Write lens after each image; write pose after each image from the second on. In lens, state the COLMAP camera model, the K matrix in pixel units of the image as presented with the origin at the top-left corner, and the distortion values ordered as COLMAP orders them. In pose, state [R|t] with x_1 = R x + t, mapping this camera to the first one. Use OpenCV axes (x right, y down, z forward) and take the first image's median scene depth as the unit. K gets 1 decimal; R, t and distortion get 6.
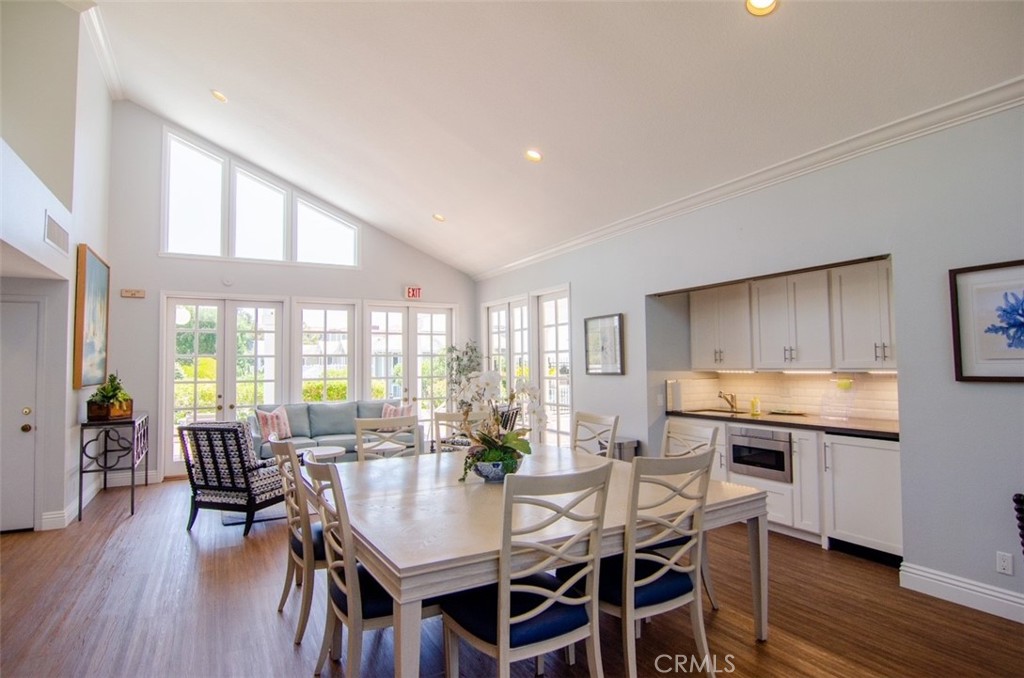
lens RADIAL K [[556.5, 0, 526.4], [0, 556.5, 338.9], [0, 0, 1]] dist [0.023093, -0.000175]
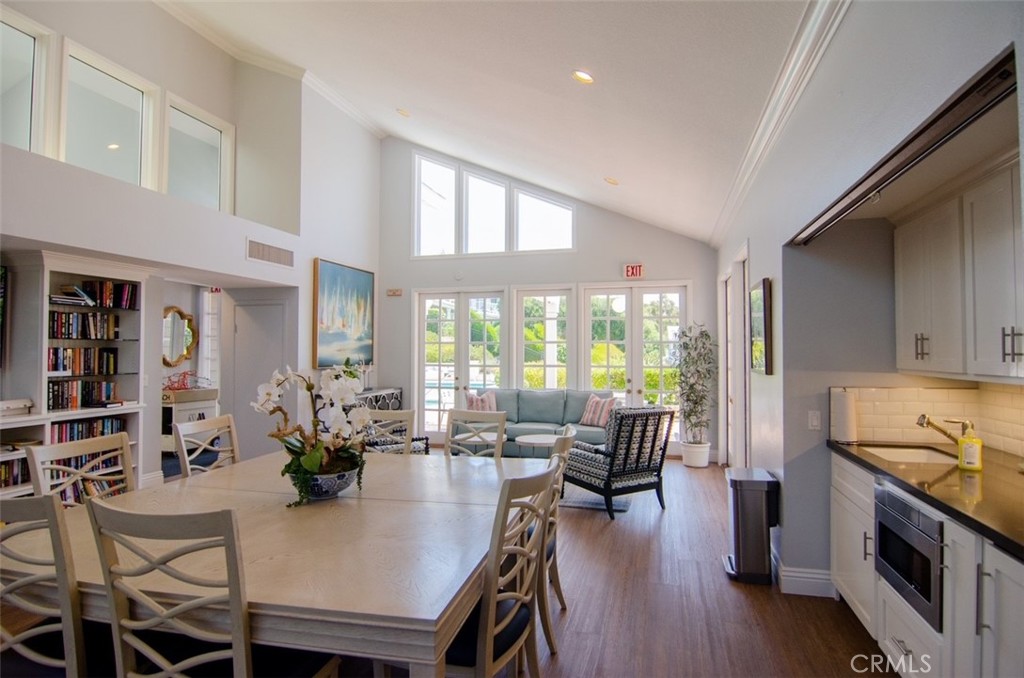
lens RADIAL K [[556.5, 0, 526.4], [0, 556.5, 338.9], [0, 0, 1]] dist [0.023093, -0.000175]
pose [[0.728508, -0.003157, -0.685030, 0.319782], [0.023708, 0.999507, 0.020606, 0.003039], [0.684627, -0.031252, 0.728223, 0.272776]]
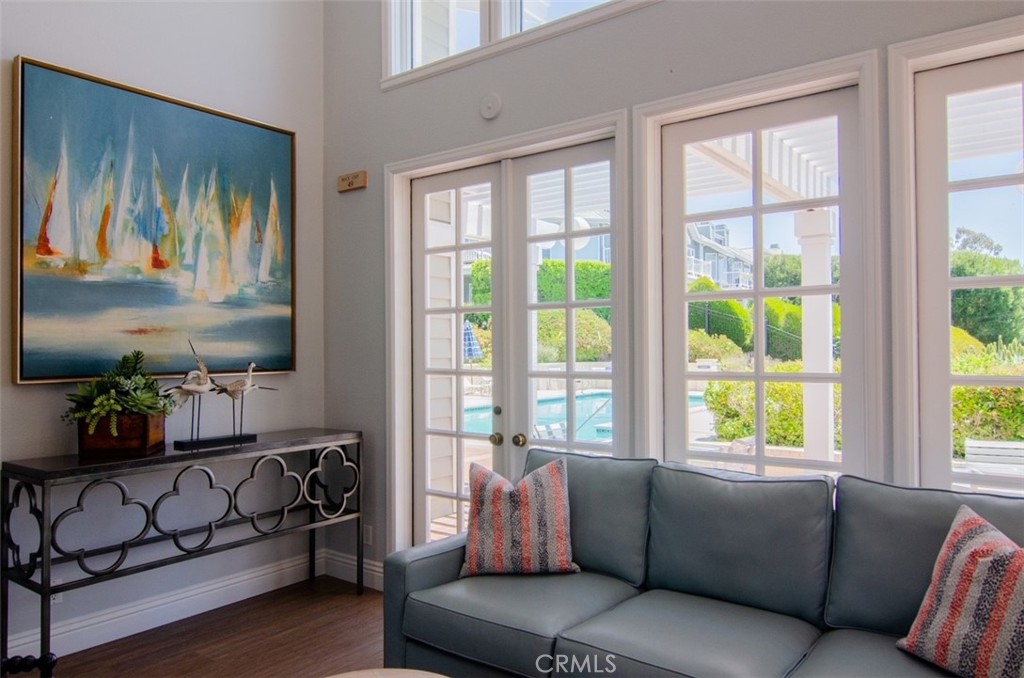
lens RADIAL K [[711.7, 0, 512.0], [0, 711.7, 339.0], [0, 0, 1]] dist [0.005432, 0.002047]
pose [[0.391123, -0.005585, -0.920321, -0.083255], [0.048453, 0.998720, 0.014531, 0.045140], [0.919062, -0.050276, 0.390893, 0.799224]]
